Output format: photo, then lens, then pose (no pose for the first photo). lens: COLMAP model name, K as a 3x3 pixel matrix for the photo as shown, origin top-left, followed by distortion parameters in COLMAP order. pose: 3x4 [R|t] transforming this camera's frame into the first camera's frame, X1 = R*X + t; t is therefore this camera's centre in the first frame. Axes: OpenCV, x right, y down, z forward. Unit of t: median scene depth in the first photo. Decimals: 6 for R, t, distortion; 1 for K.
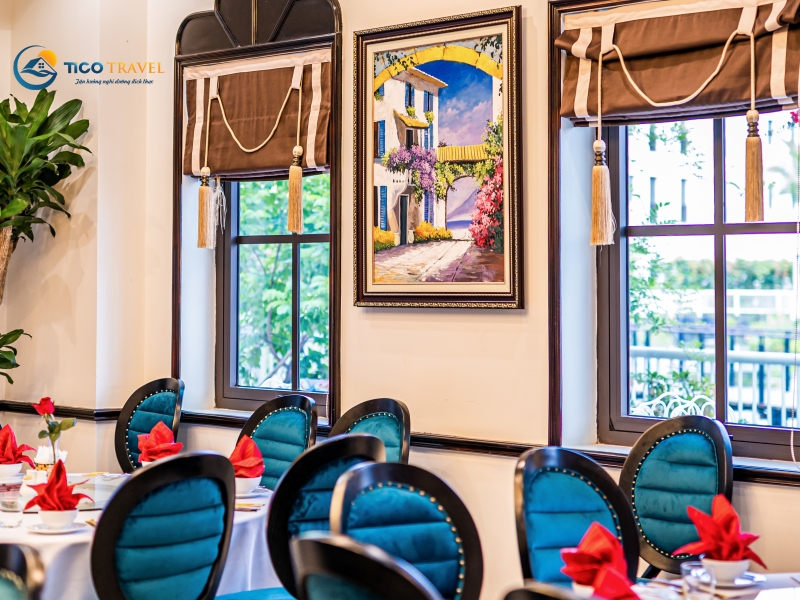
lens RADIAL K [[1678.3, 0, 398.6], [0, 1678.3, 294.0], [0, 0, 1]] dist [-0.023784, 0.000000]
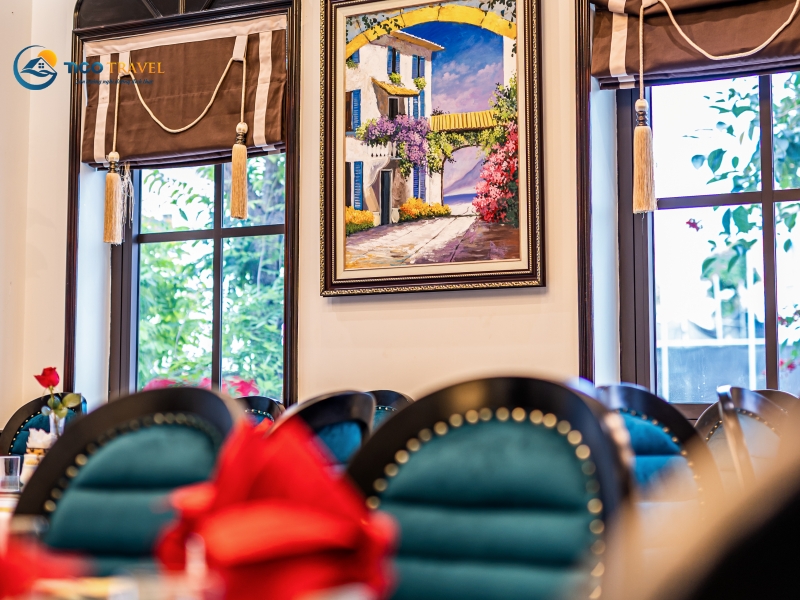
lens RADIAL K [[1678.3, 0, 403.1], [0, 1678.3, 300.3], [0, 0, 1]] dist [-0.023784, 0.000000]
pose [[0.969029, 0.014049, 0.246548, -0.209298], [0.004015, 0.997352, -0.072614, 0.076516], [-0.246916, 0.071355, 0.966406, 0.127988]]
